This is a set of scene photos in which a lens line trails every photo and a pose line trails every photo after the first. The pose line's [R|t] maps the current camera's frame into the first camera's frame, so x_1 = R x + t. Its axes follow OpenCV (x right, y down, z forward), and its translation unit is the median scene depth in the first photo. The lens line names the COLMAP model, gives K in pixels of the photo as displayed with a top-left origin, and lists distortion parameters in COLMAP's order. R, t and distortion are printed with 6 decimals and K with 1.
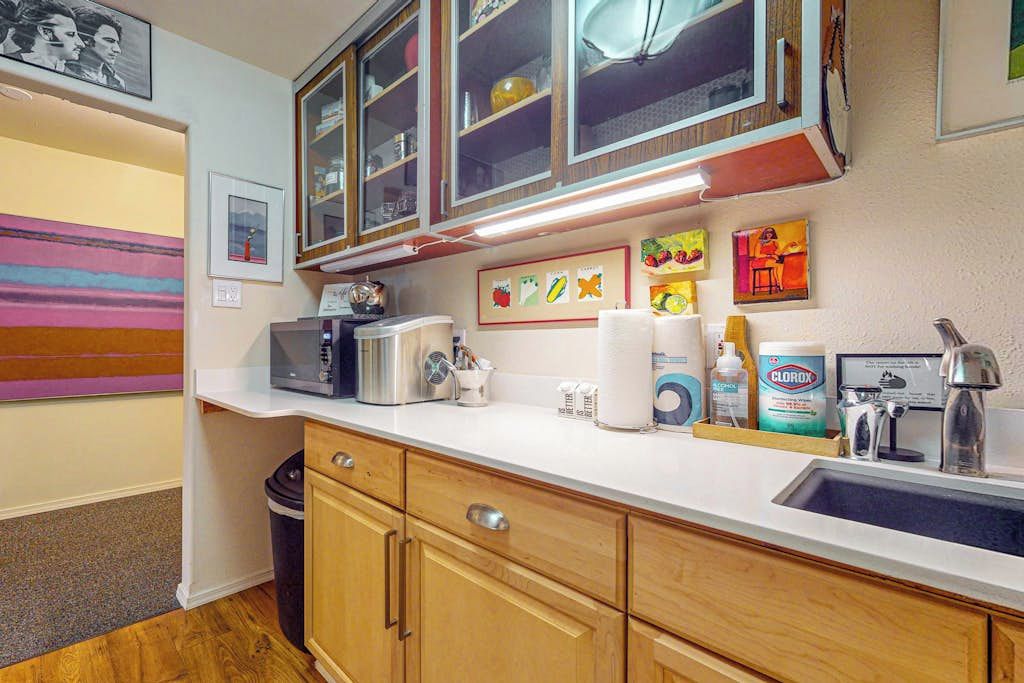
lens RADIAL K [[462.7, 0, 511.2], [0, 462.7, 341.0], [0, 0, 1]] dist [-0.002061, -0.000102]
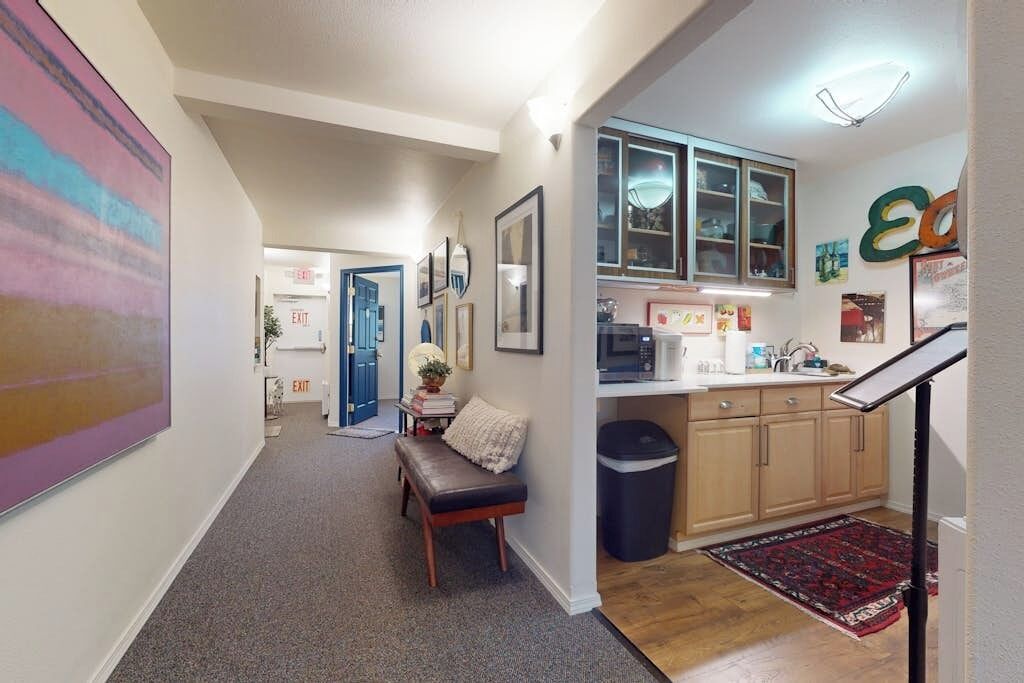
lens RADIAL K [[412.0, 0, 511.1], [0, 412.0, 343.3], [0, 0, 1]] dist [0.000154, -0.000007]
pose [[0.382088, -0.002188, 0.924123, -1.952443], [-0.003626, 0.999986, 0.003866, -0.001210], [-0.924119, -0.004828, 0.382075, 1.008084]]
